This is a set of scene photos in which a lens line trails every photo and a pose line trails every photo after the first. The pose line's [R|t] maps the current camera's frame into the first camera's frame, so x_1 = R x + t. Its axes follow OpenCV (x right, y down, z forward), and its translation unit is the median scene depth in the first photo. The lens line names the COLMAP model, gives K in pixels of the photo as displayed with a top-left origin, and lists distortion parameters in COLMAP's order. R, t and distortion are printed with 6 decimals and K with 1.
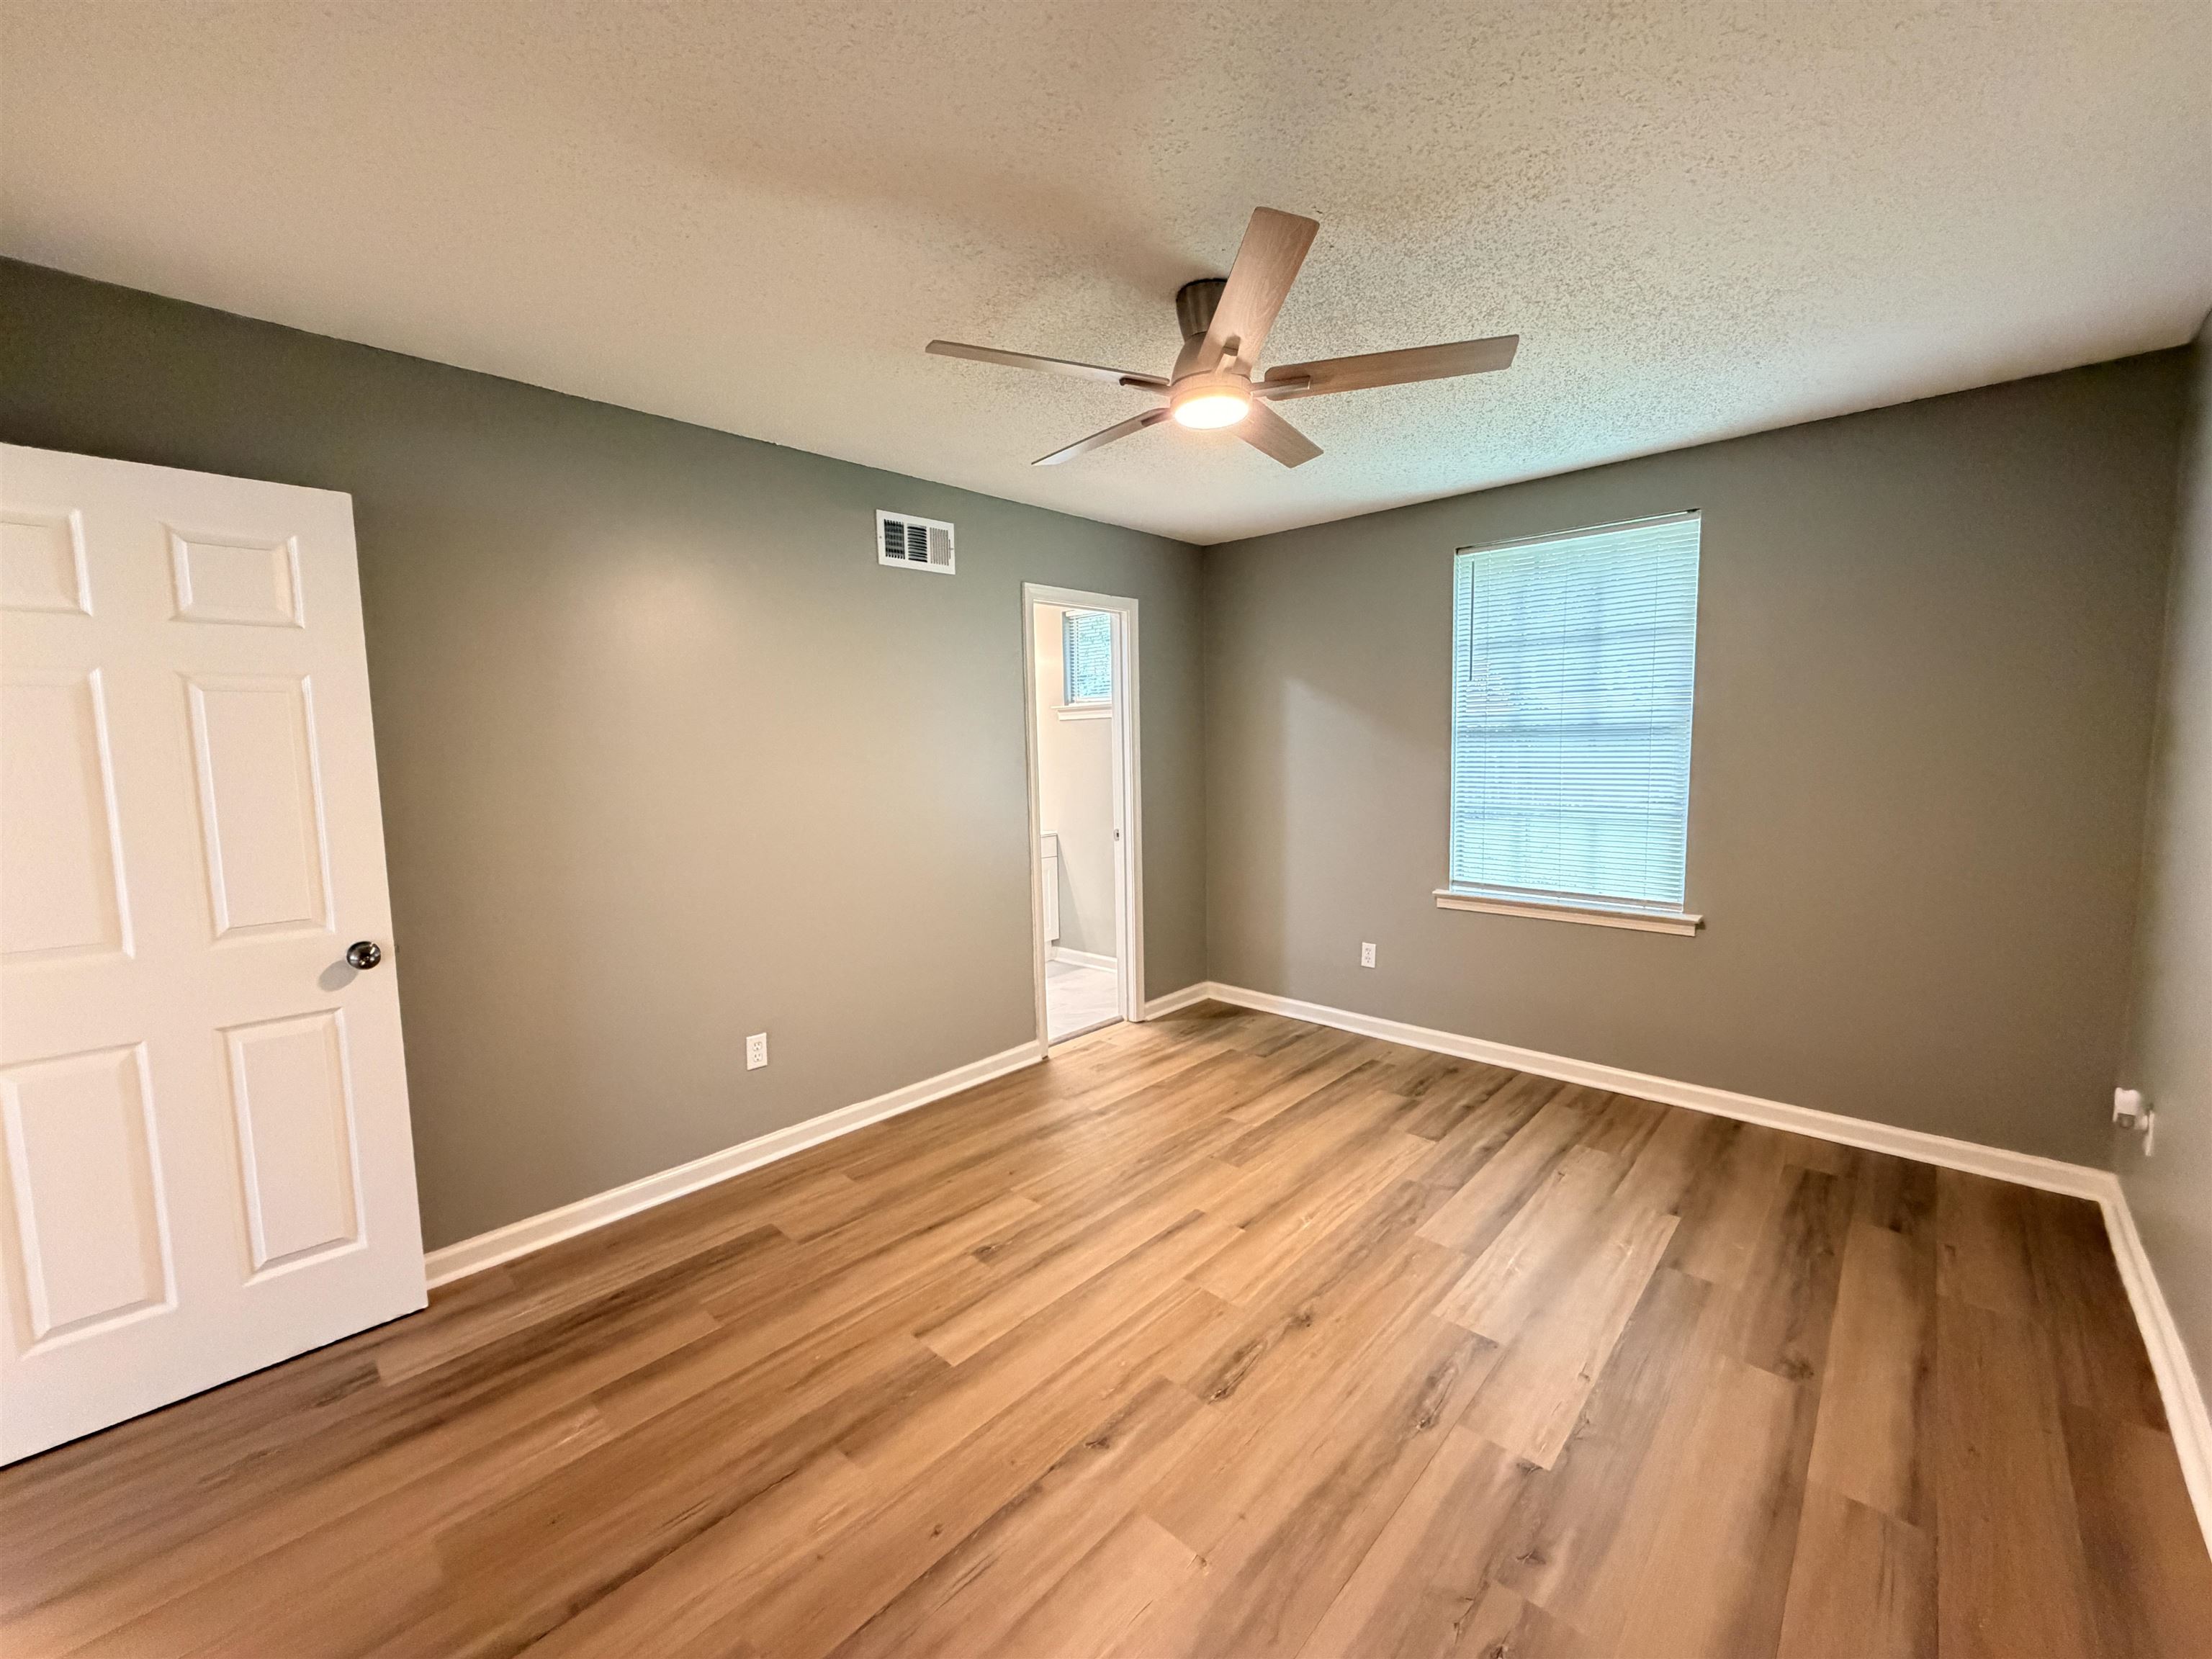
lens RADIAL K [[880.3, 0, 1102.7], [0, 880.3, 829.4], [0, 0, 1]] dist [-0.000222, 0.000257]
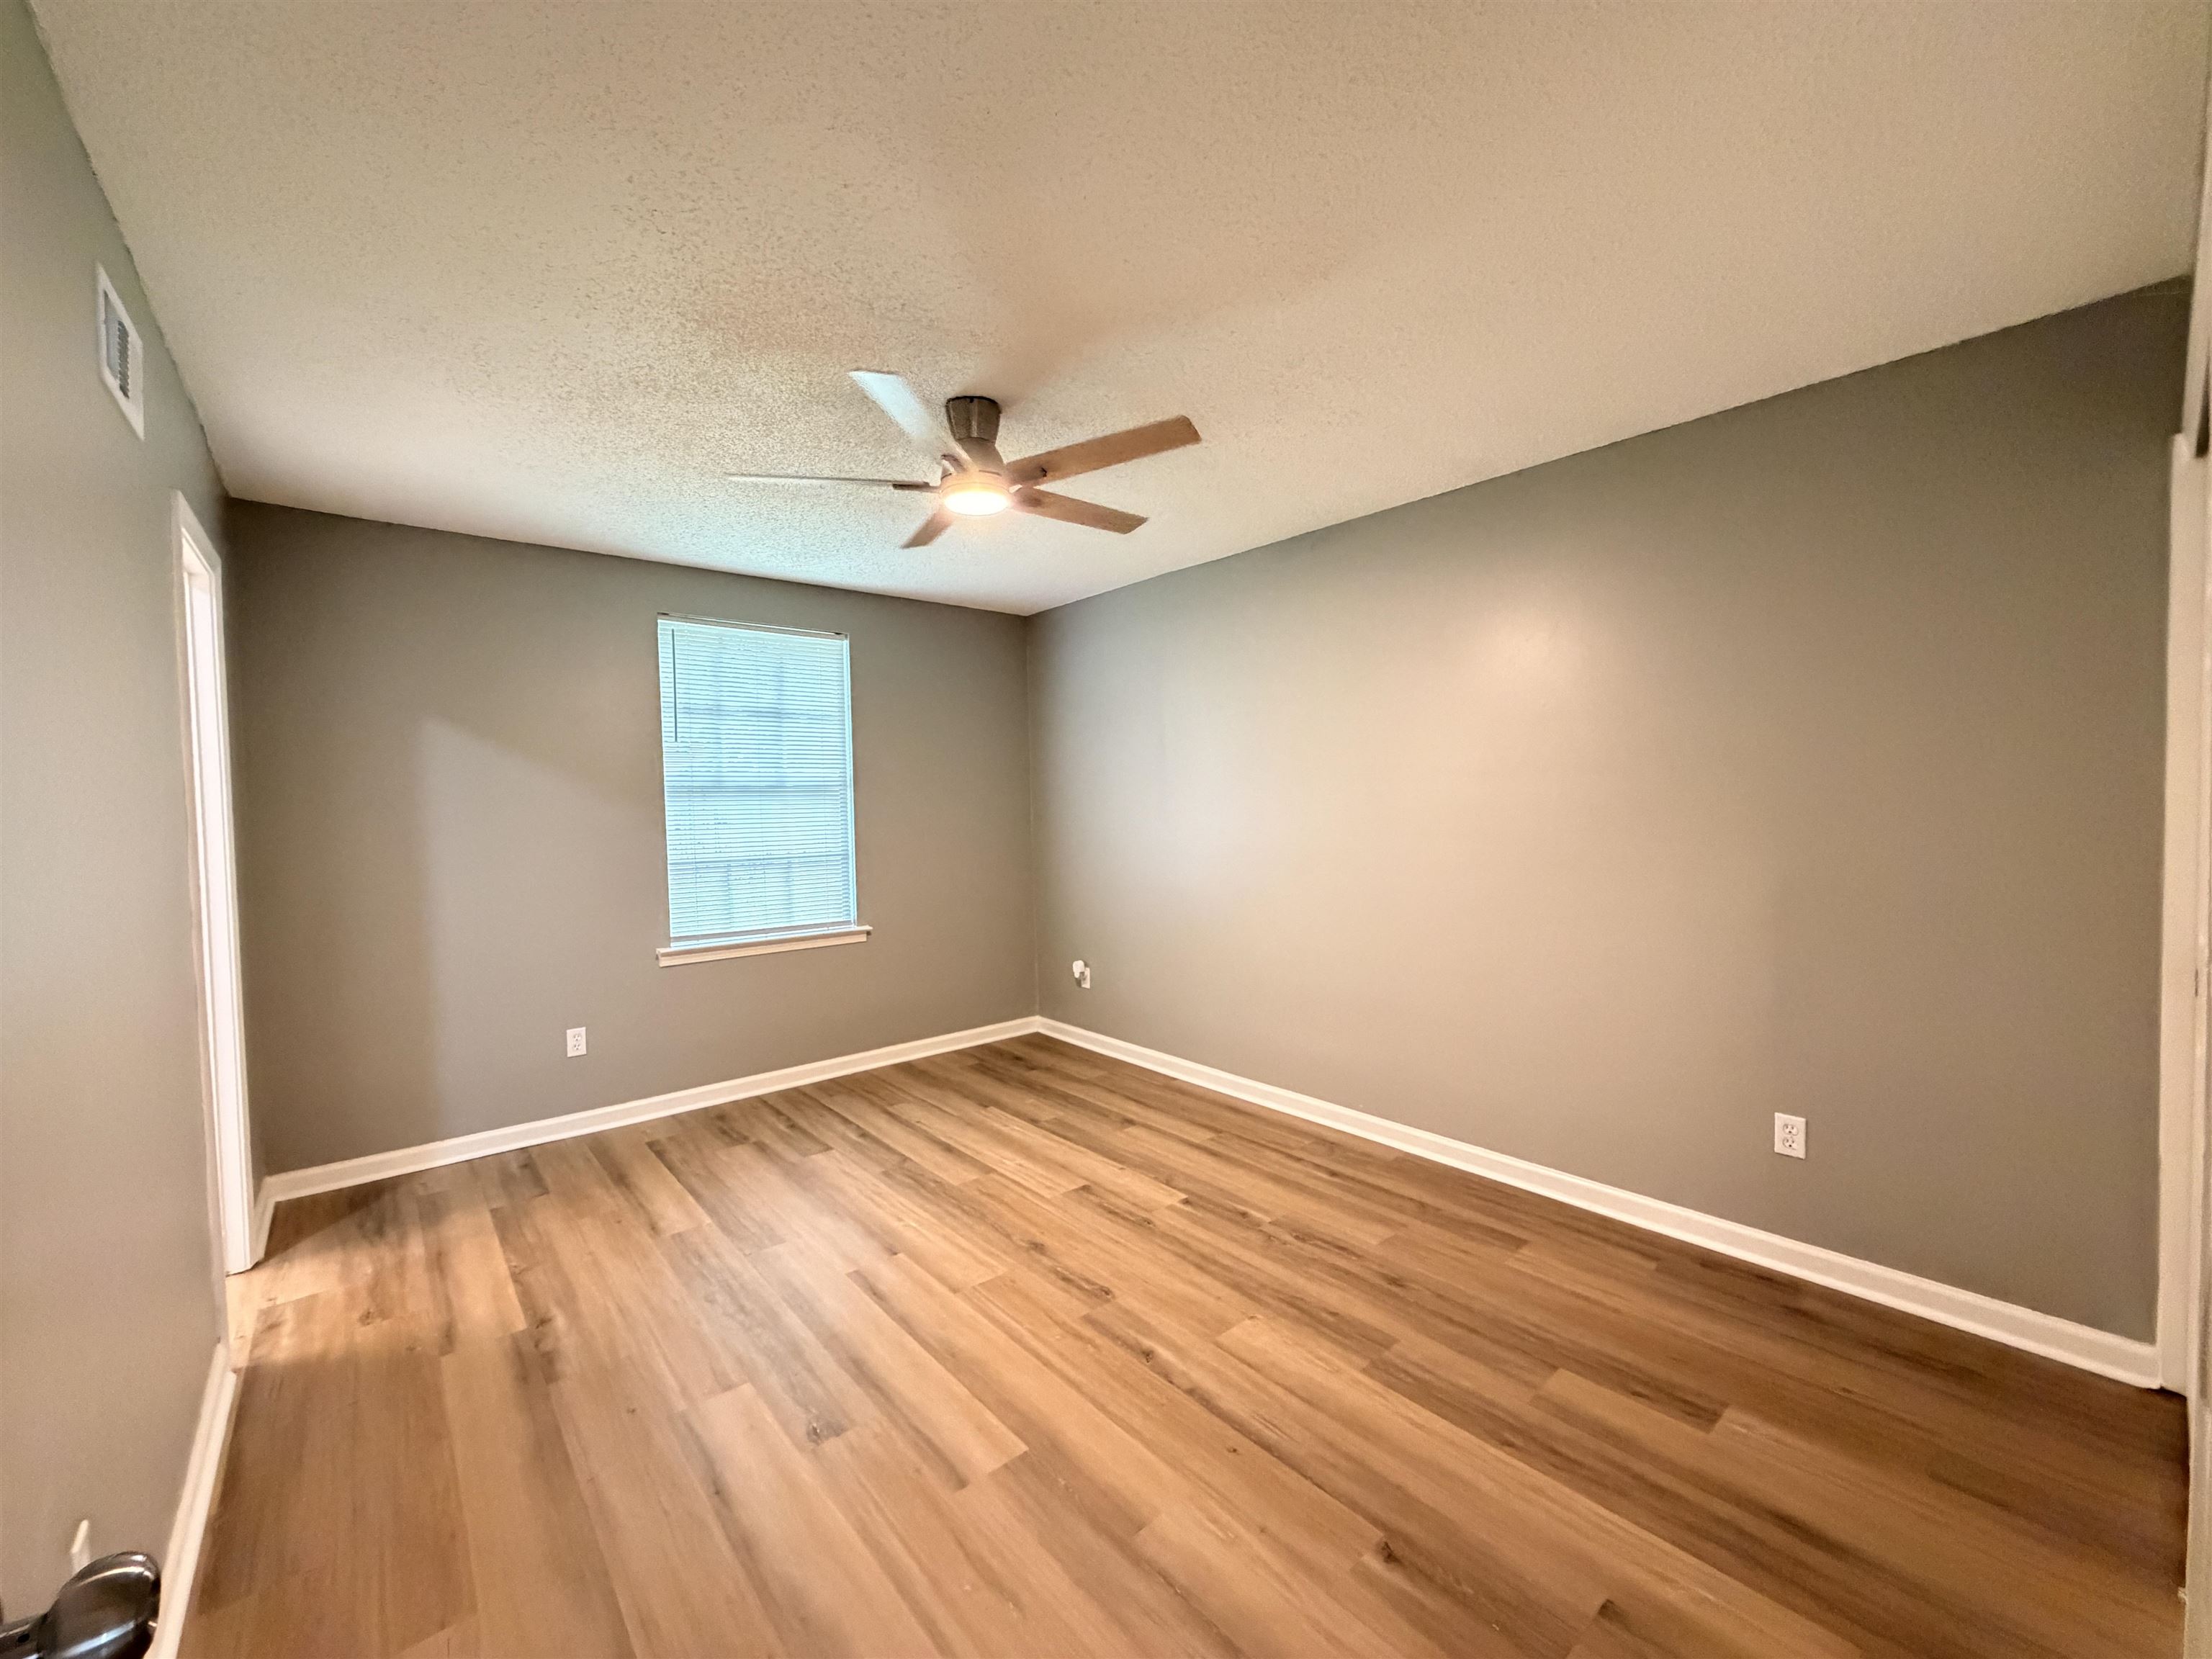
lens RADIAL K [[880.3, 0, 1102.7], [0, 880.3, 829.4], [0, 0, 1]] dist [-0.000222, 0.000257]
pose [[0.111810, -0.012212, 0.993655, -0.812195], [0.115532, 0.993303, -0.000792, -0.009597], [-0.986991, 0.114887, 0.112472, 0.580802]]
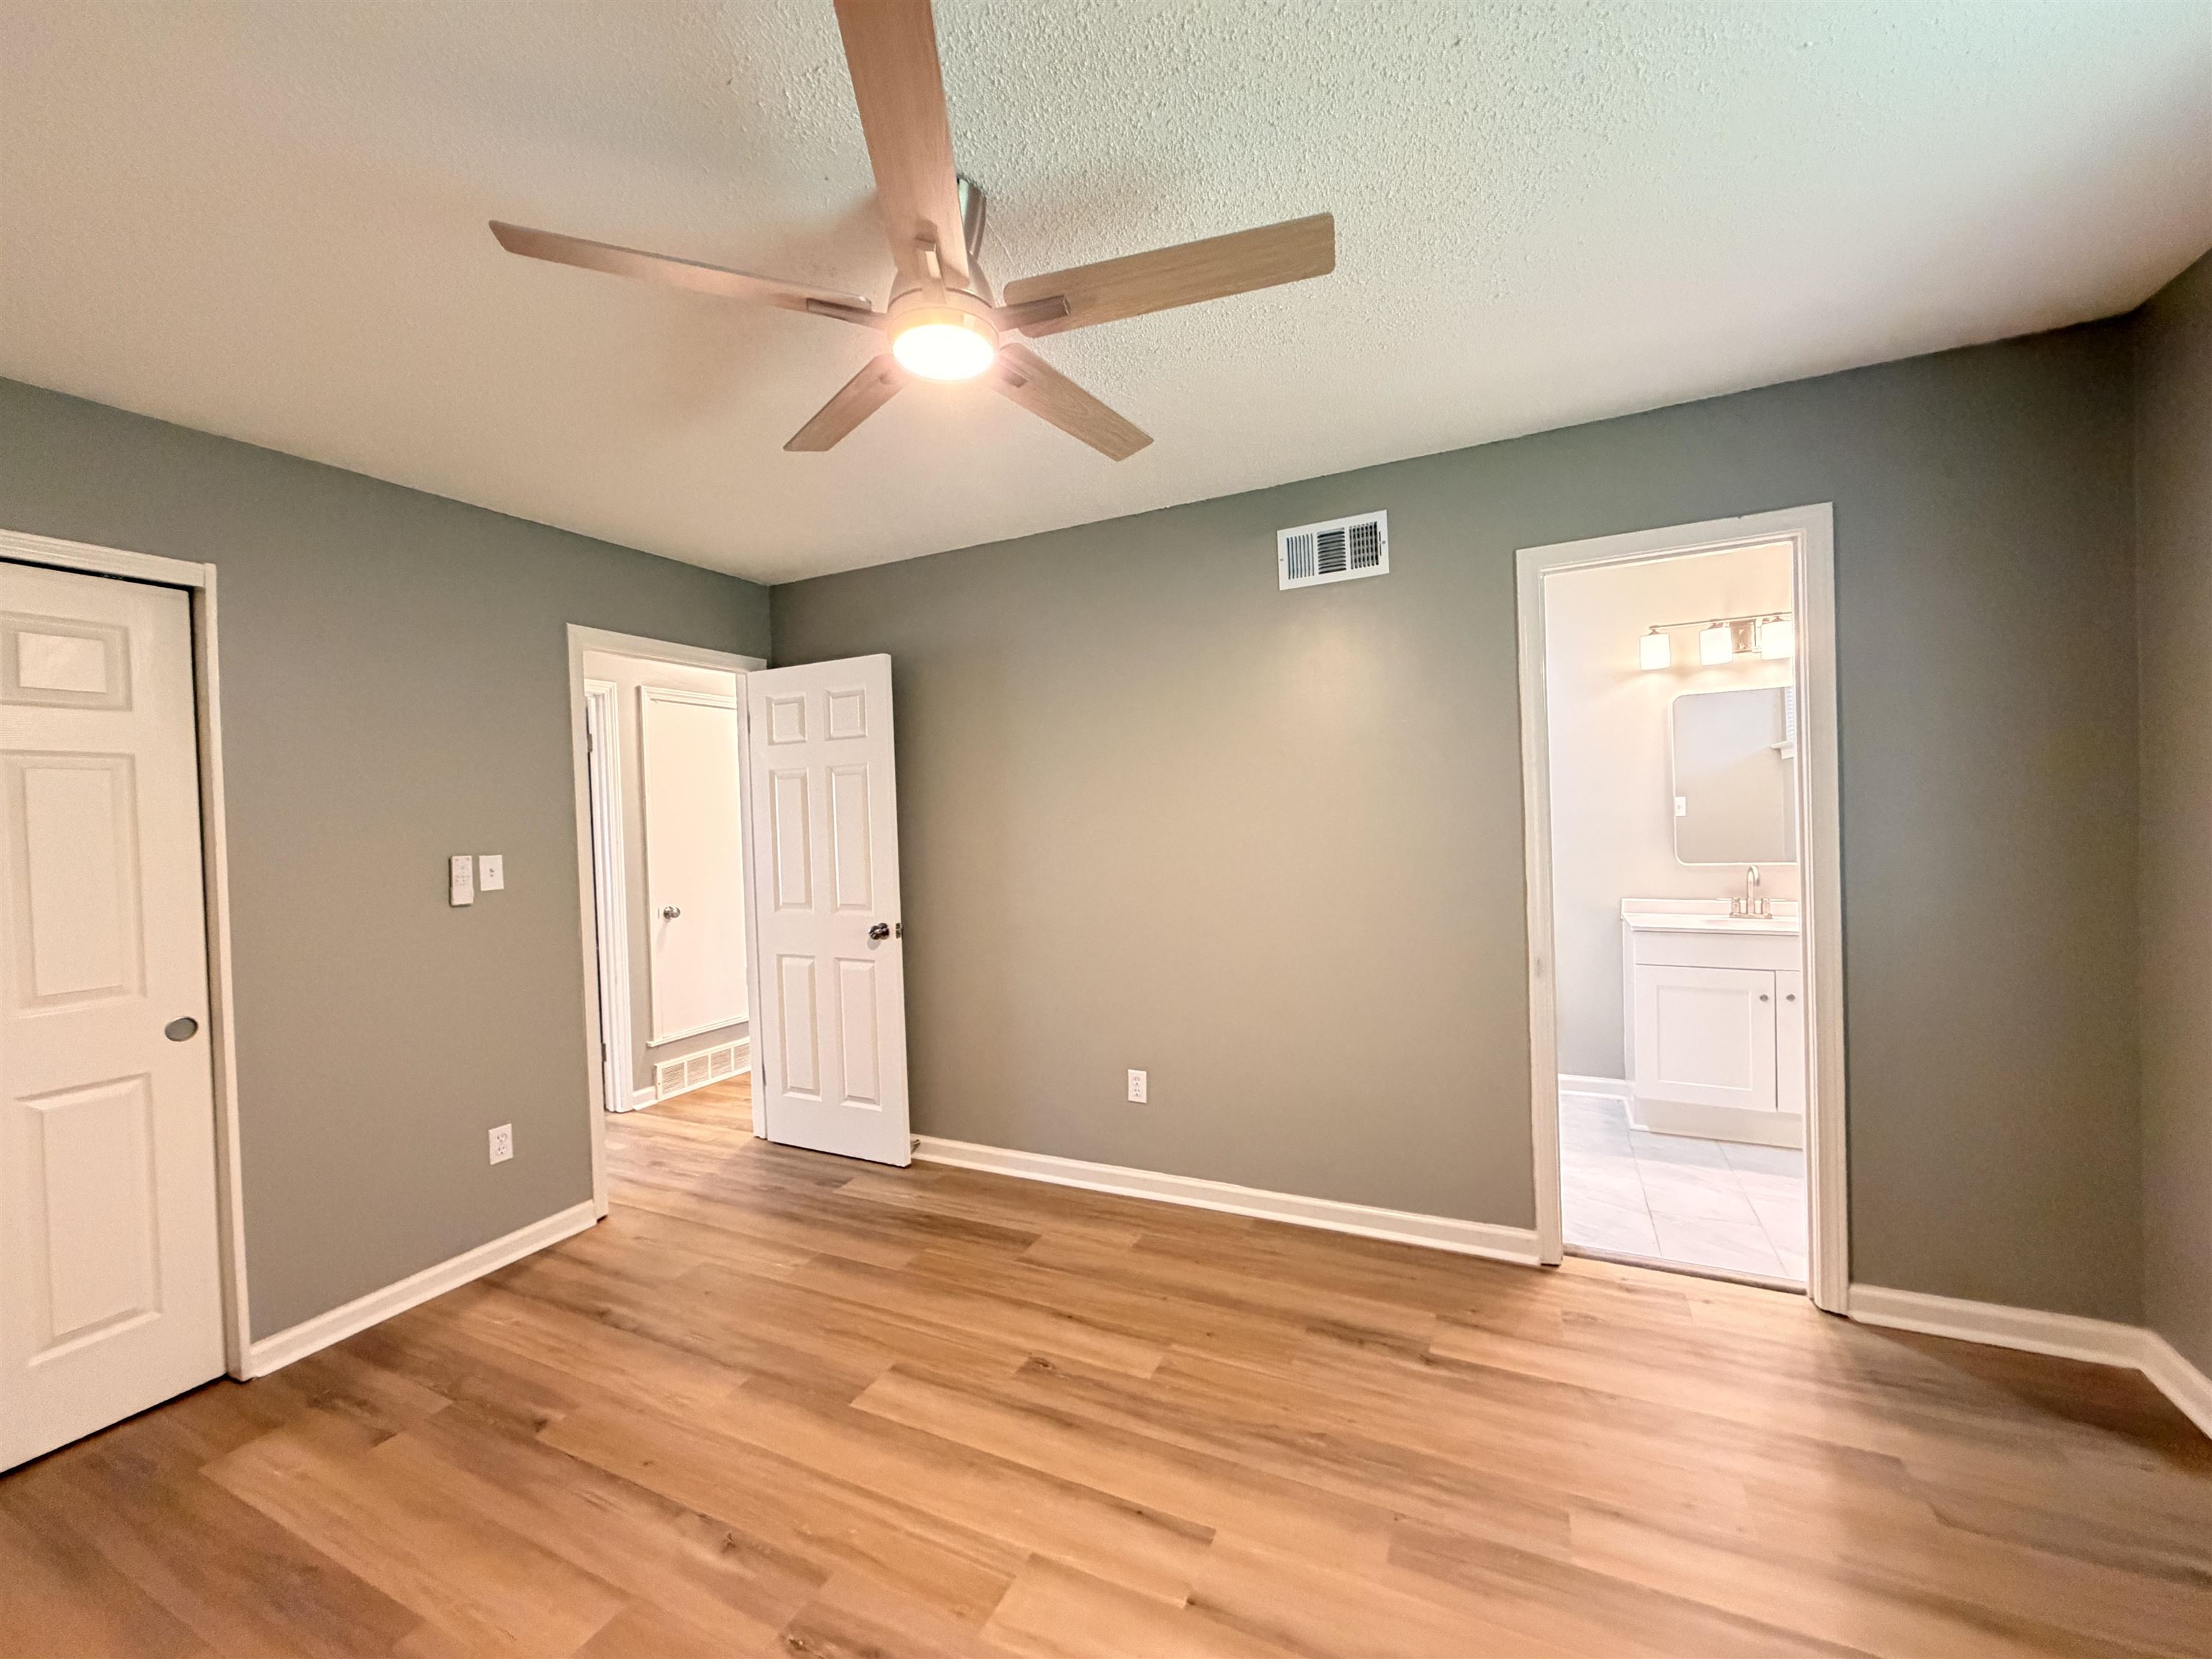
lens RADIAL K [[880.3, 0, 1102.7], [0, 880.3, 829.4], [0, 0, 1]] dist [-0.000222, 0.000257]
pose [[0.298097, 0.022726, -0.954265, 0.683927], [-0.065232, 0.997864, 0.003387, -0.063891], [0.952304, 0.061239, 0.298943, 0.723009]]
